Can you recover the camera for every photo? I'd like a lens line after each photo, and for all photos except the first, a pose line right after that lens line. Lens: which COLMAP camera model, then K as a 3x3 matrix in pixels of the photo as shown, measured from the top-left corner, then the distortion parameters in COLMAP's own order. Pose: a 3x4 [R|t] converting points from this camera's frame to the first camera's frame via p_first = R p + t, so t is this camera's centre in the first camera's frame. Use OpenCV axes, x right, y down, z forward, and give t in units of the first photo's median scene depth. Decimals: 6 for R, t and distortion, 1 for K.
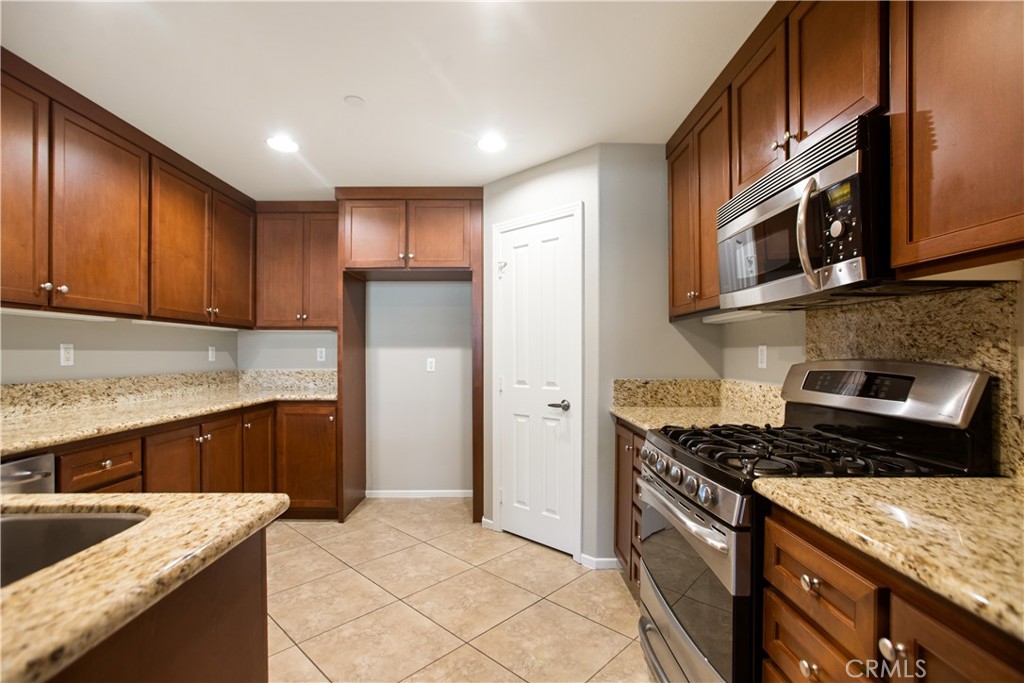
lens RADIAL K [[473.6, 0, 512.8], [0, 473.6, 358.1], [0, 0, 1]] dist [-0.055669, 0.033110]
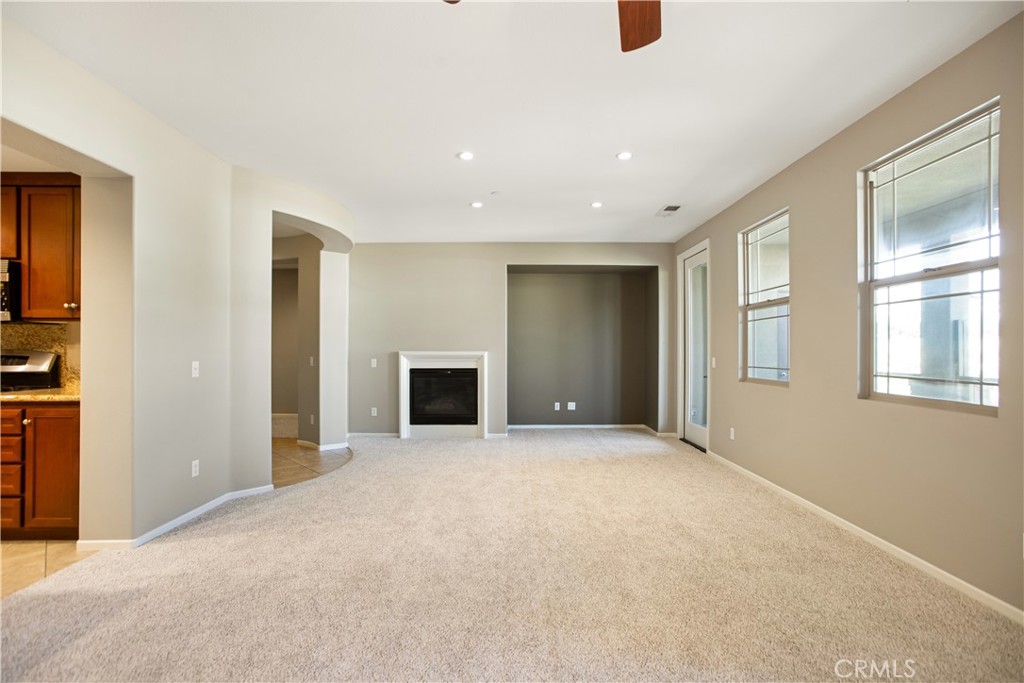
lens RADIAL K [[462.2, 0, 511.3], [0, 462.2, 345.4], [0, 0, 1]] dist [-0.049589, 0.023593]
pose [[0.019145, 0.008870, 0.999777, -0.817451], [0.008543, 0.999923, -0.009034, 0.013762], [-0.999780, 0.008714, 0.019068, -0.891759]]
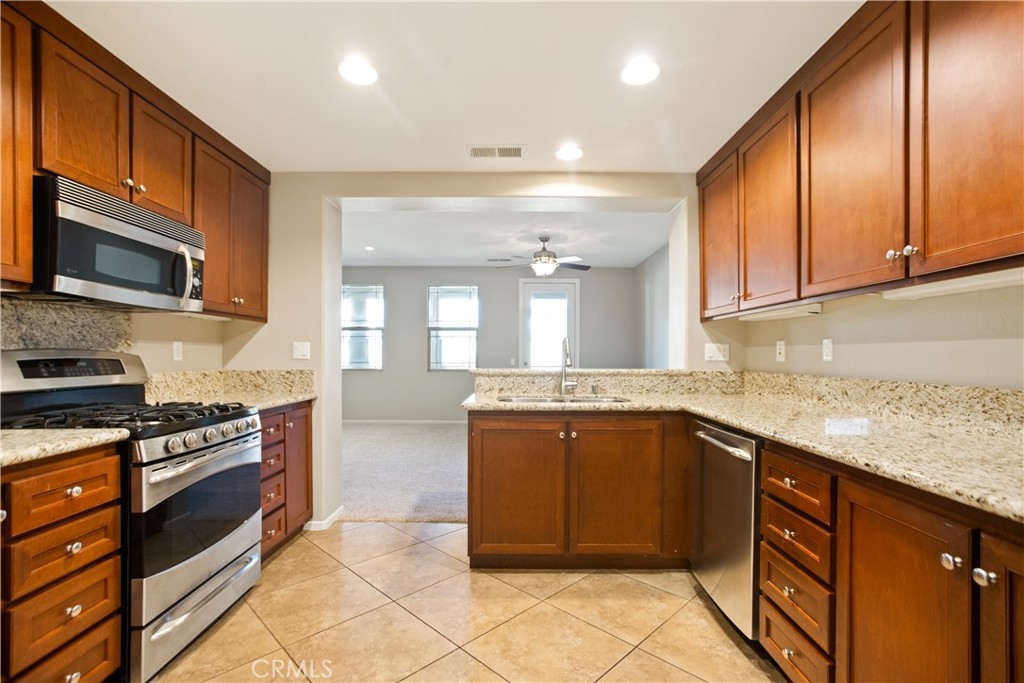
lens RADIAL K [[473.6, 0, 512.8], [0, 473.6, 358.1], [0, 0, 1]] dist [-0.055669, 0.033110]
pose [[-0.999735, -0.003432, 0.022743, -0.313994], [-0.003083, 0.999877, 0.015363, 0.002765], [-0.022793, 0.015289, -0.999623, 1.352579]]
